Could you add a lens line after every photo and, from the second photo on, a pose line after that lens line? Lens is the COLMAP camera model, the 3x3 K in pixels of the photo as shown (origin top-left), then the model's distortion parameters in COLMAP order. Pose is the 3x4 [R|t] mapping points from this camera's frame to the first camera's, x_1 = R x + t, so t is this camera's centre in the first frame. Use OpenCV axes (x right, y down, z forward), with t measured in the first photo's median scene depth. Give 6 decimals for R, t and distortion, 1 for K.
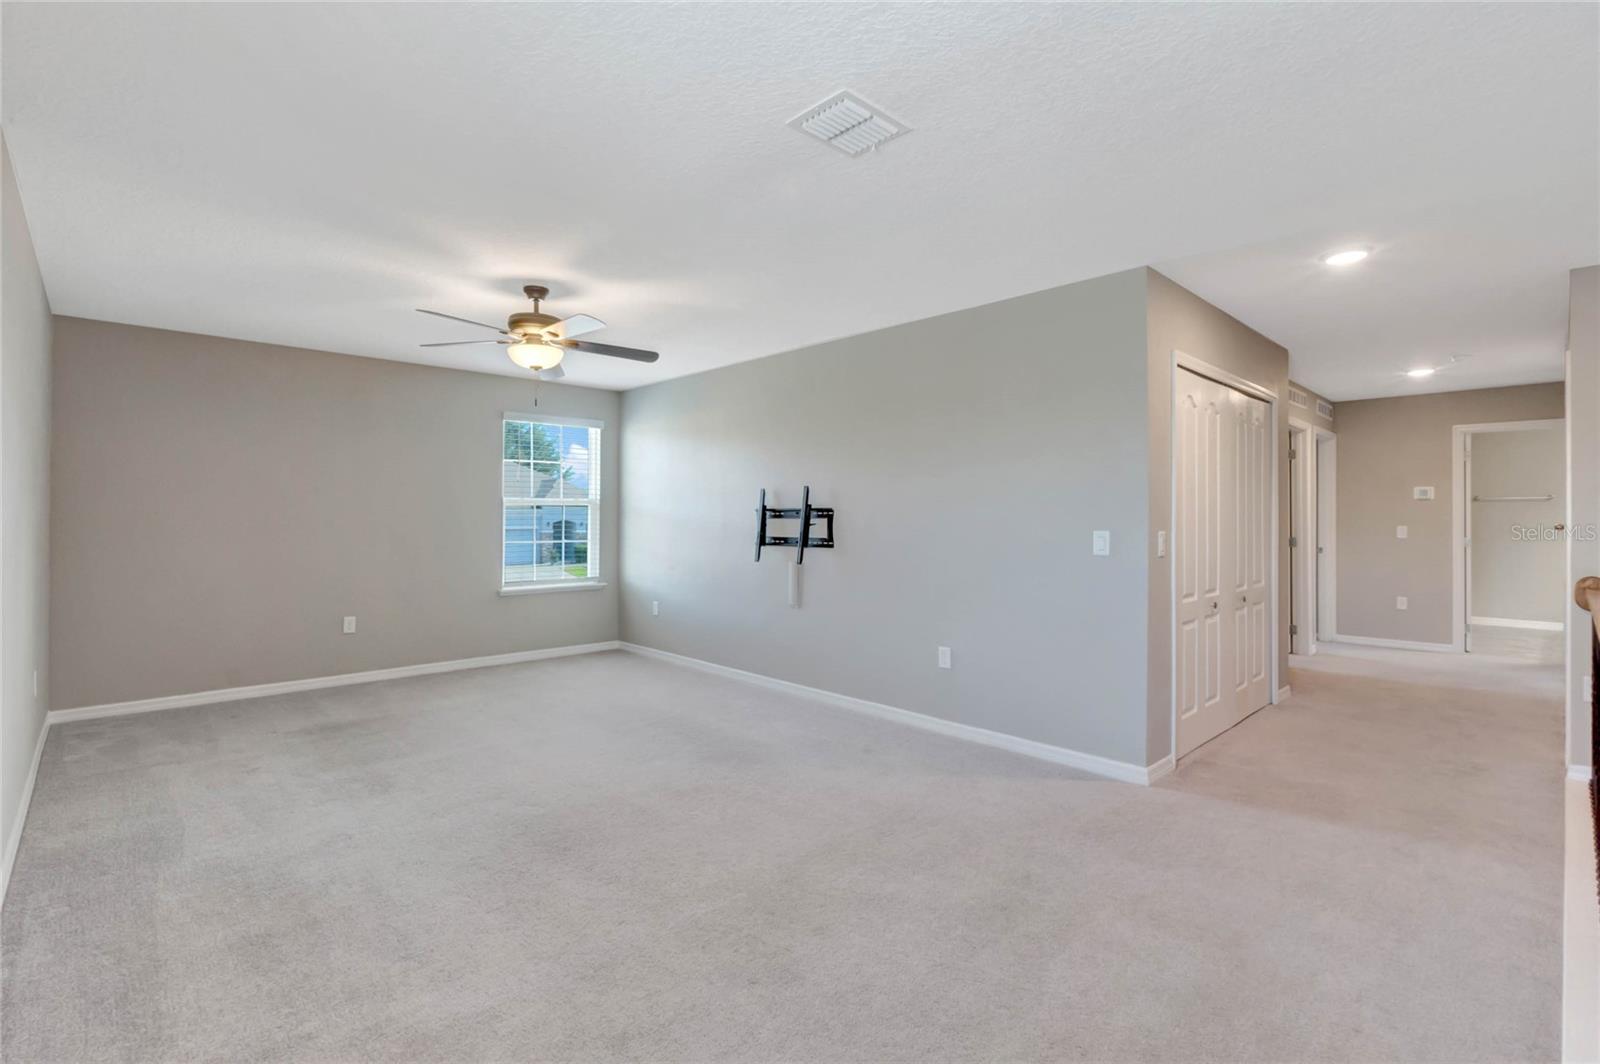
lens RADIAL K [[727.1, 0, 803.8], [0, 727.1, 526.3], [0, 0, 1]] dist [-0.005304, 0.000029]
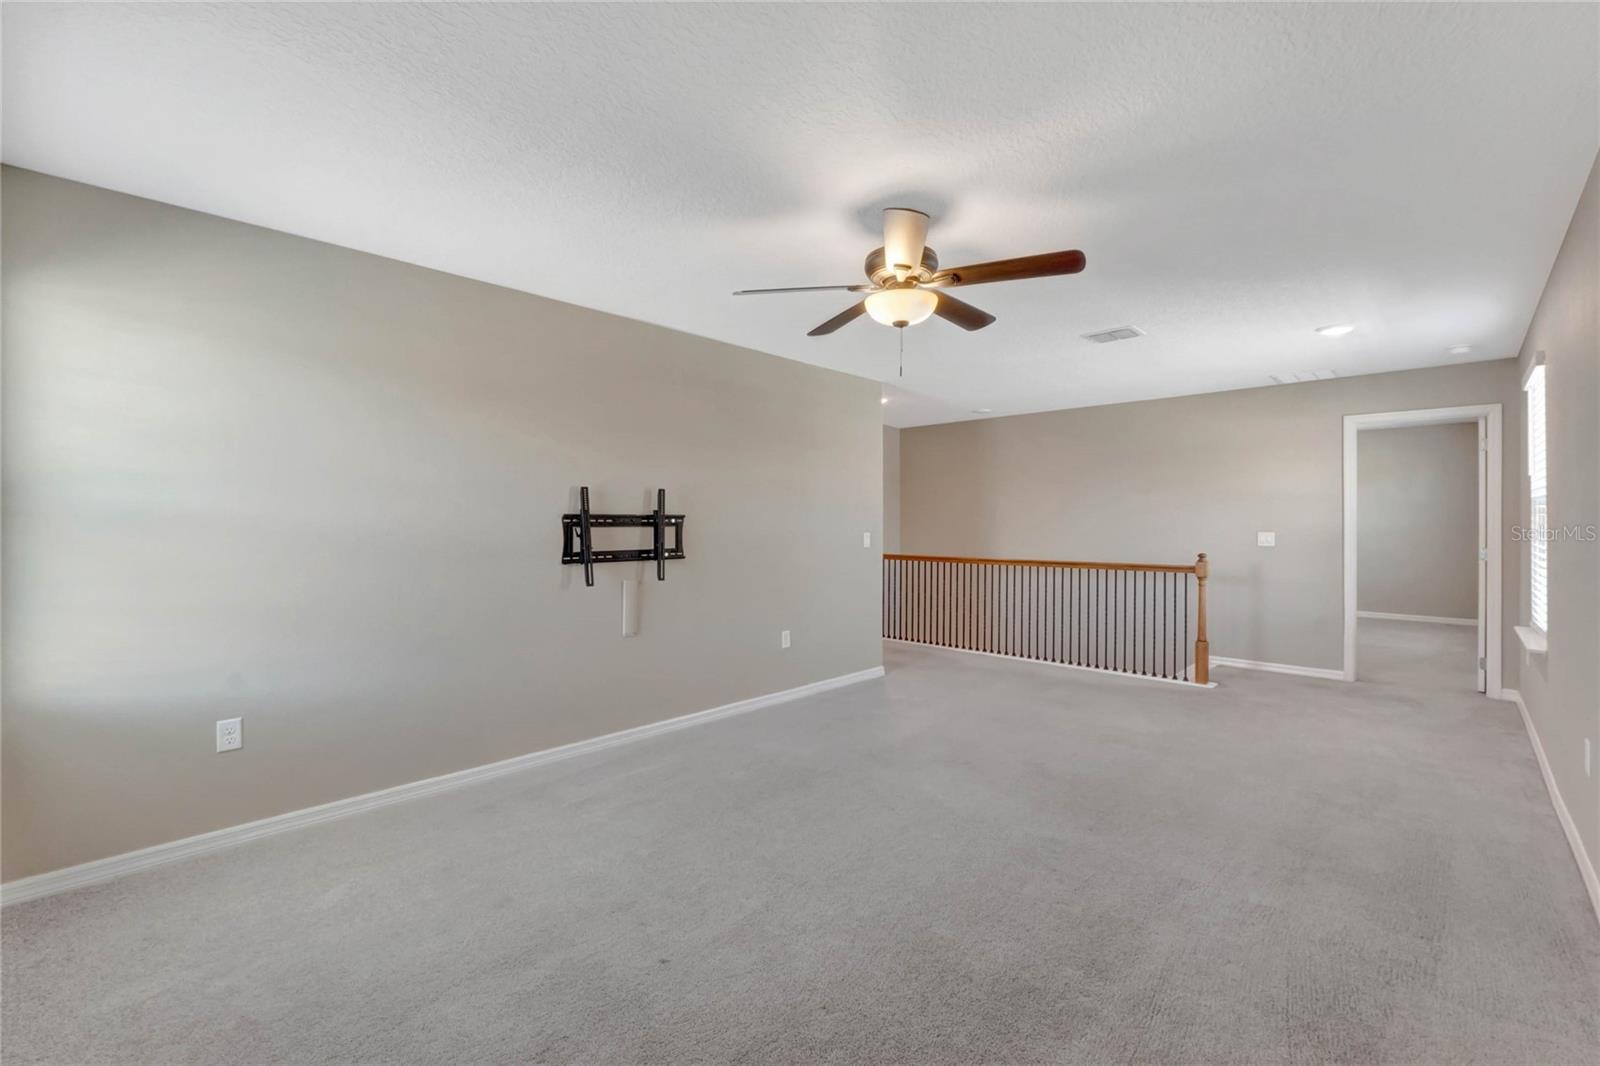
lens RADIAL K [[696.2, 0, 800.0], [0, 696.2, 533.0], [0, 0, 1]] dist [-0.001827, -0.000086]
pose [[-0.058307, -0.012498, 0.998220, -0.823441], [0.013369, 0.999822, 0.013299, -0.012080], [-0.998209, 0.014120, -0.058130, 0.881427]]
